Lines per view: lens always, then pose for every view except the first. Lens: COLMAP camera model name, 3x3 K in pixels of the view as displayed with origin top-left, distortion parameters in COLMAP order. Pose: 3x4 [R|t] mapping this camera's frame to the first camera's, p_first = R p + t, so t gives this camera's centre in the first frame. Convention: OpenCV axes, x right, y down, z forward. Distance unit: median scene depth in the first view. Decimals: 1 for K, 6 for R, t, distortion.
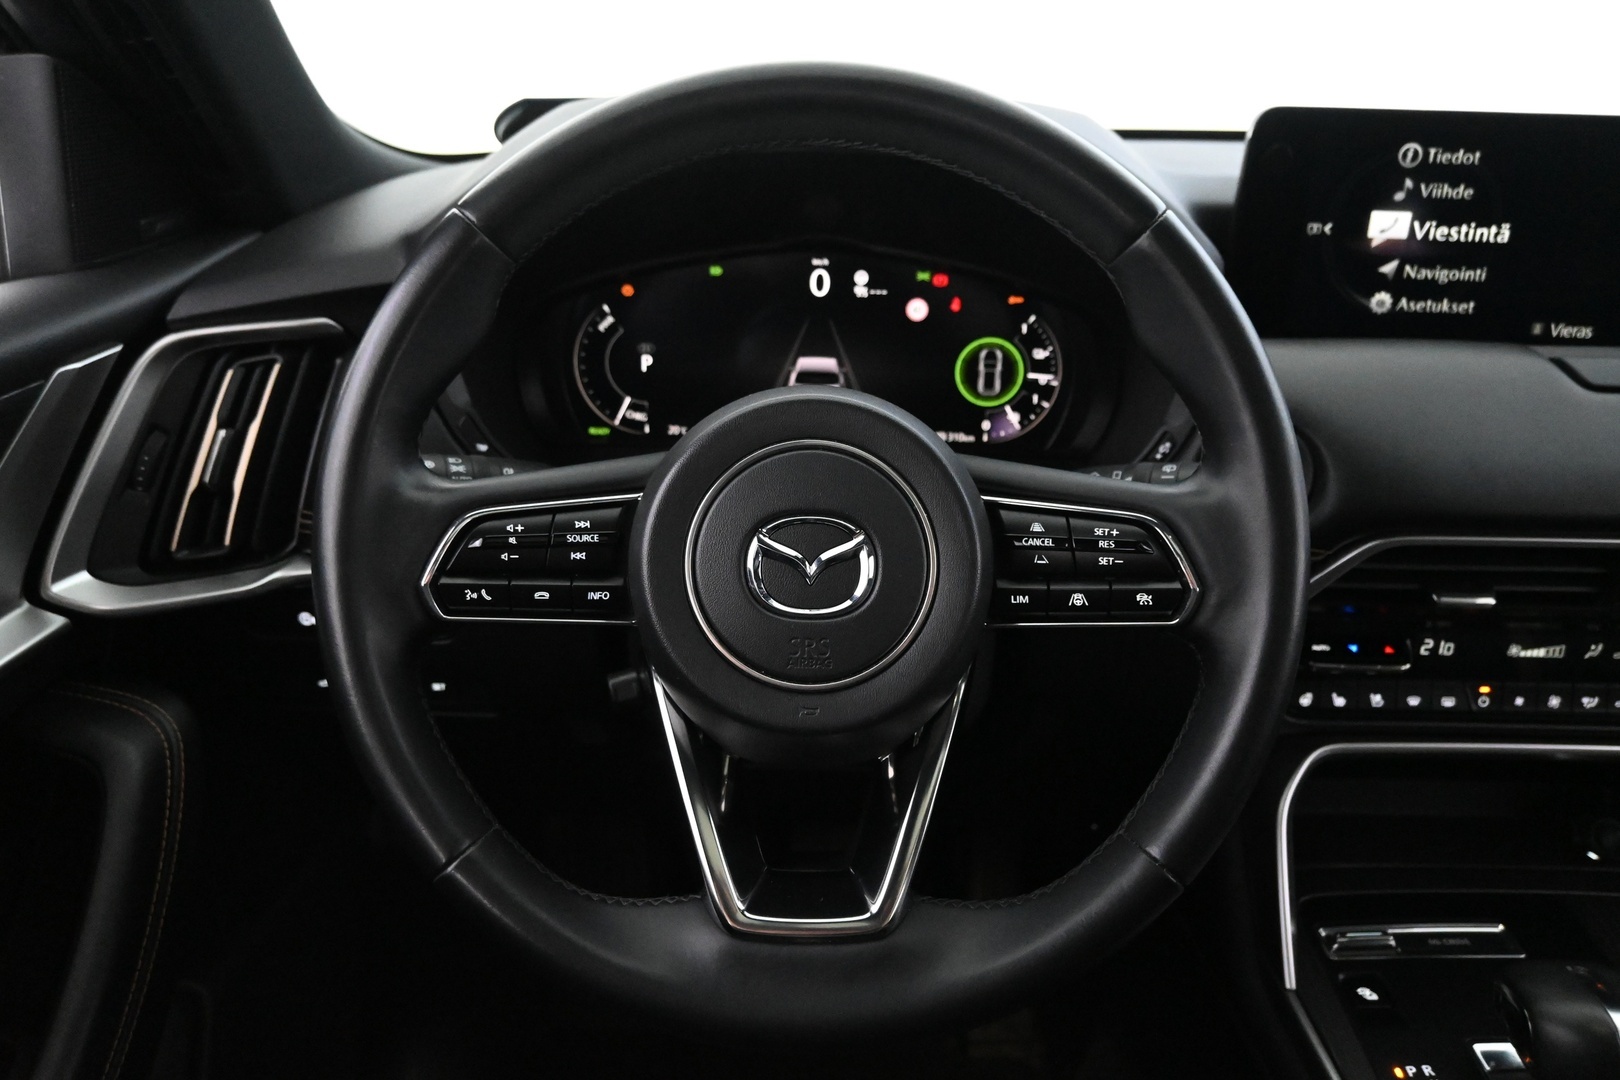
lens RADIAL K [[1181.5, 0, 811.2], [0, 1181.5, 542.7], [0, 0, 1]] dist [-0.006152, -0.000282]
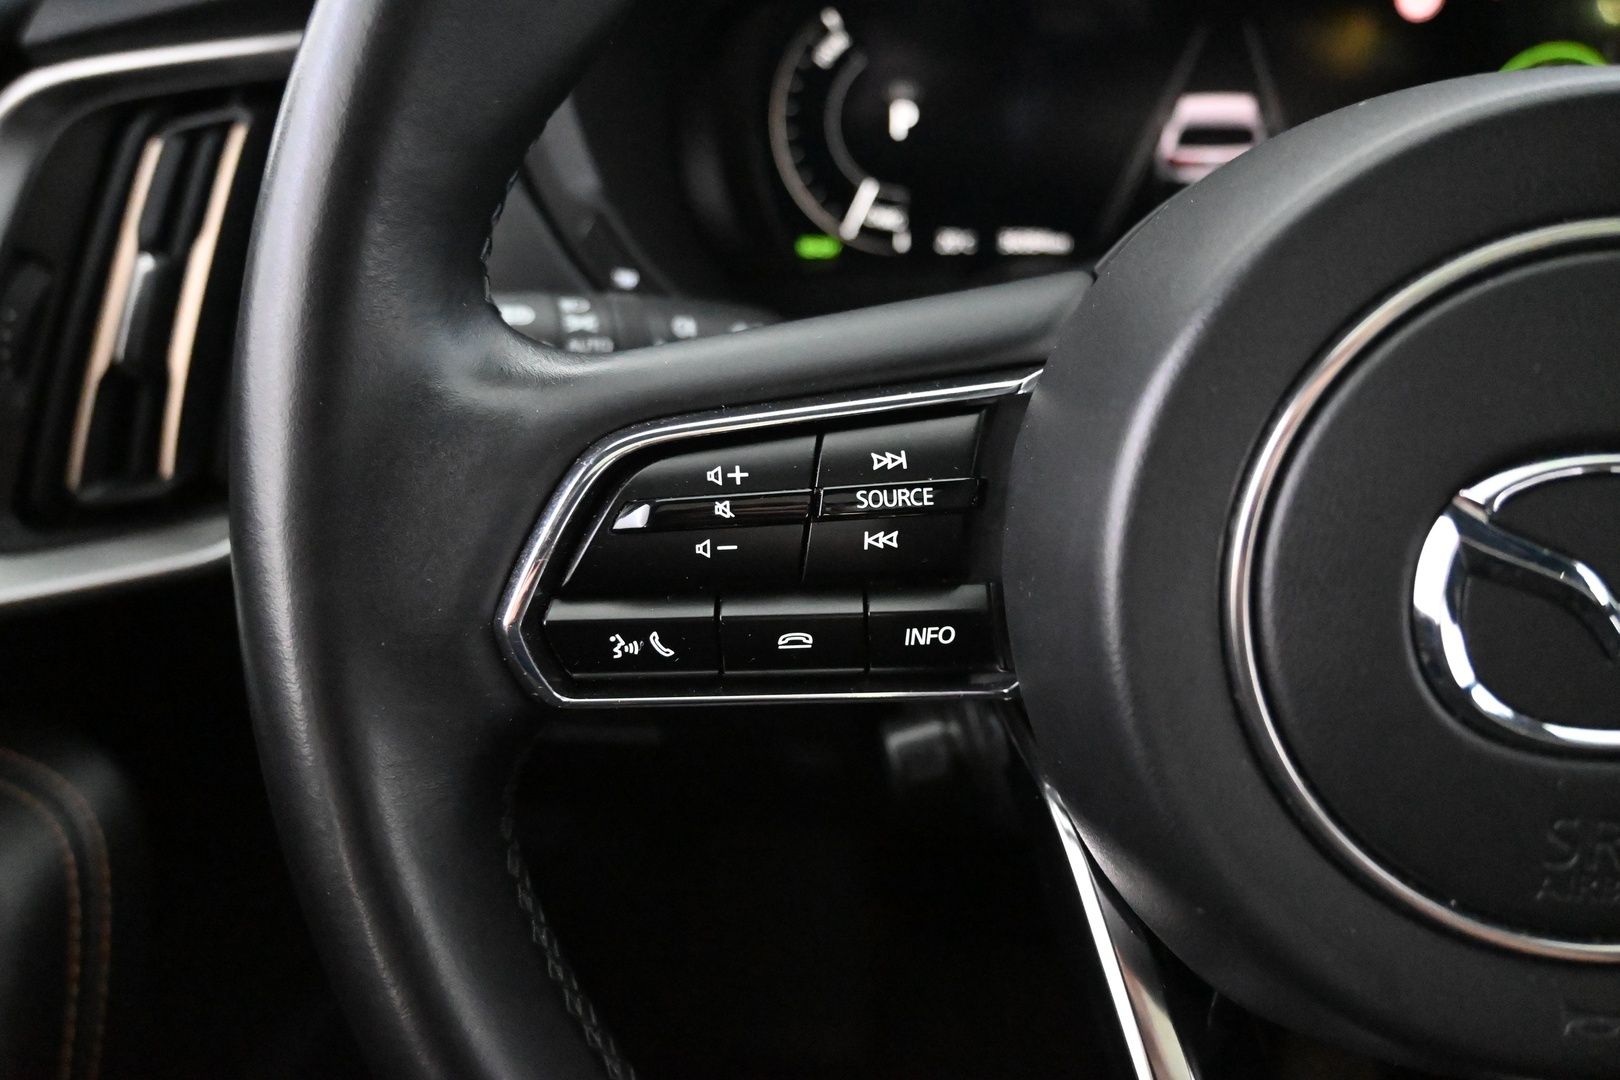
lens RADIAL K [[1253.2, 0, 814.2], [0, 1253.2, 536.1], [0, 0, 1]] dist [-0.003940, -0.001889]
pose [[0.993675, -0.002158, -0.112274, -0.142839], [0.015408, 0.992979, 0.117279, -0.033548], [0.111233, -0.118267, 0.986732, 0.479267]]
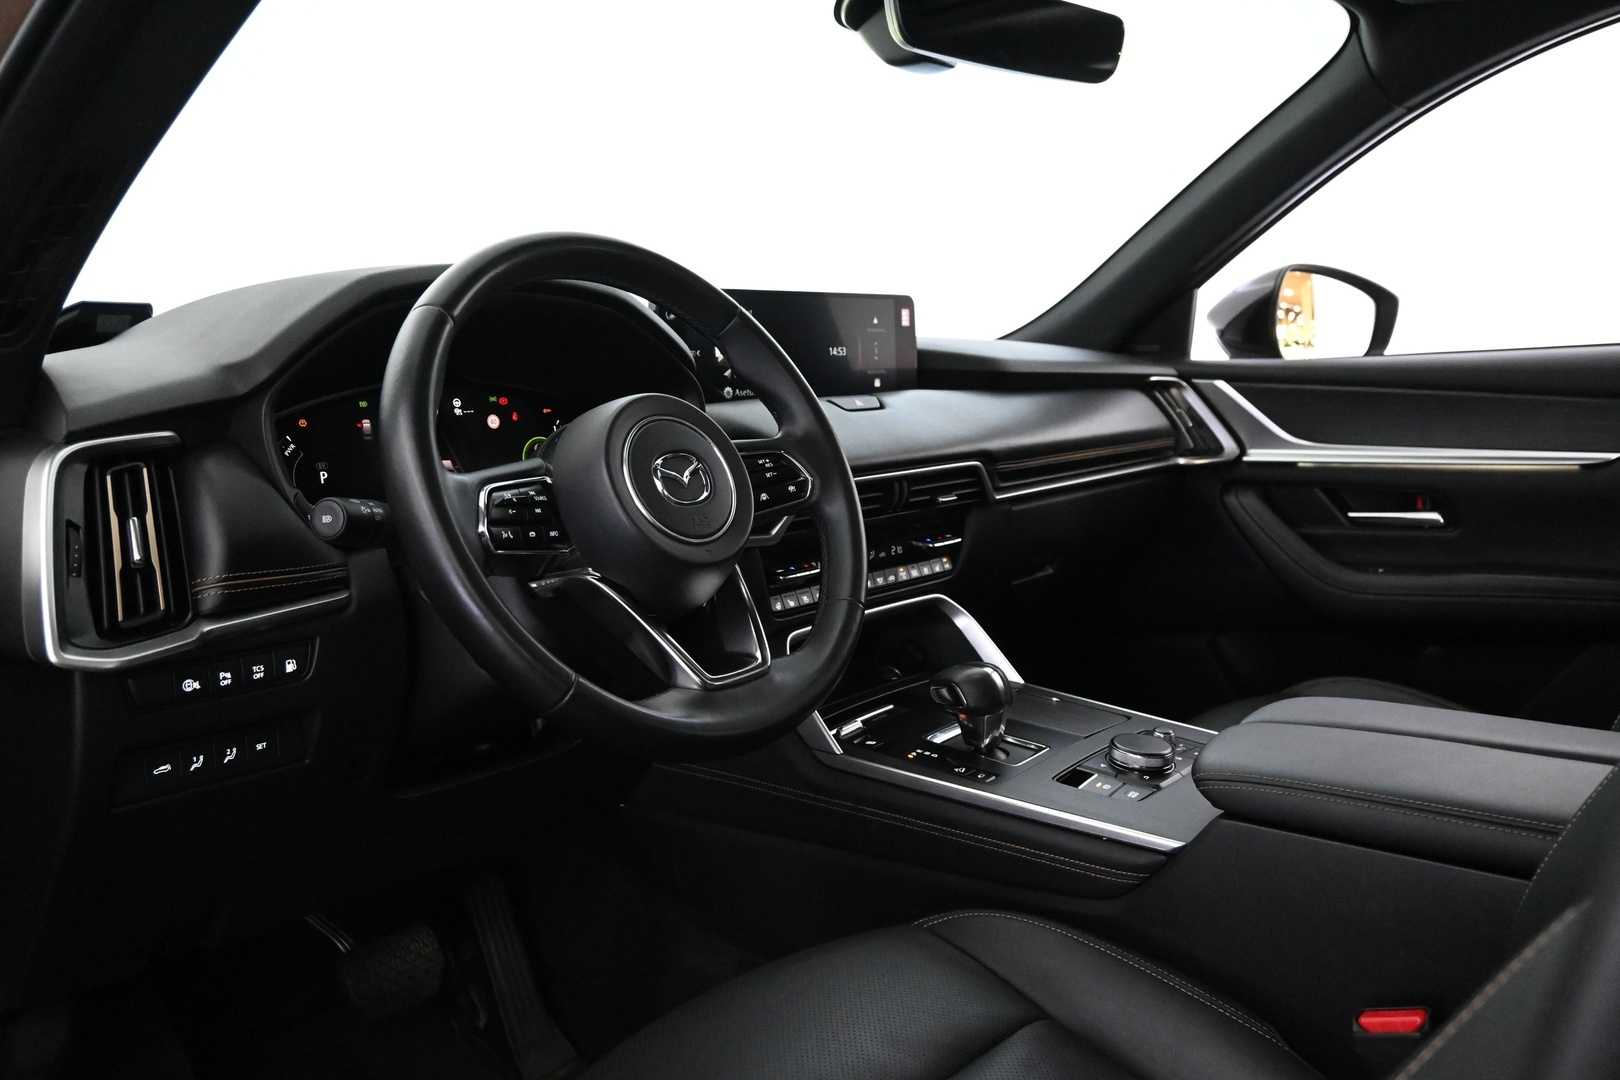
lens RADIAL K [[1253.2, 0, 814.9], [0, 1253.2, 535.5], [0, 0, 1]] dist [-0.003940, -0.001889]
pose [[0.647277, -0.139585, 0.749365, -1.019193], [0.335840, 0.934753, -0.115970, 0.302280], [-0.684284, 0.326731, 0.651922, -0.287732]]
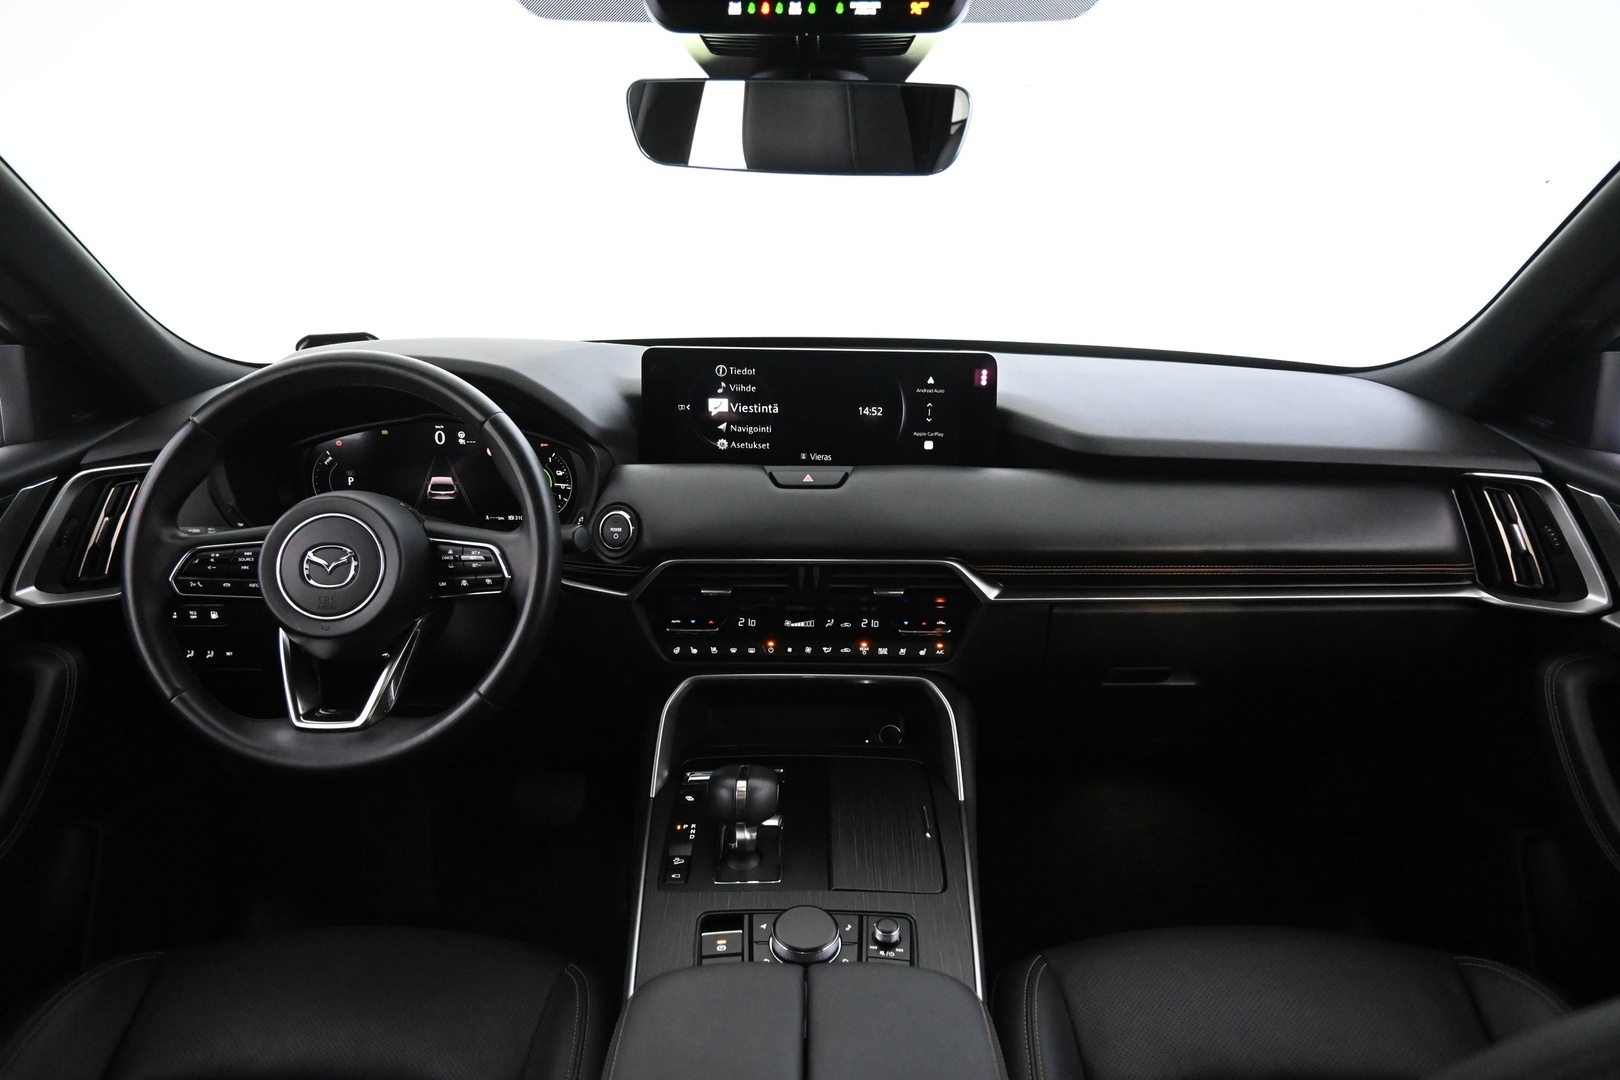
lens RADIAL K [[1103.9, 0, 814.3], [0, 1103.9, 542.6], [0, 0, 1]] dist [0.001430, -0.001058]
pose [[0.999882, -0.015390, -0.000168, 0.735662], [0.015313, 0.995880, -0.089384, 0.139456], [0.001542, 0.089371, 0.995997, -0.908145]]
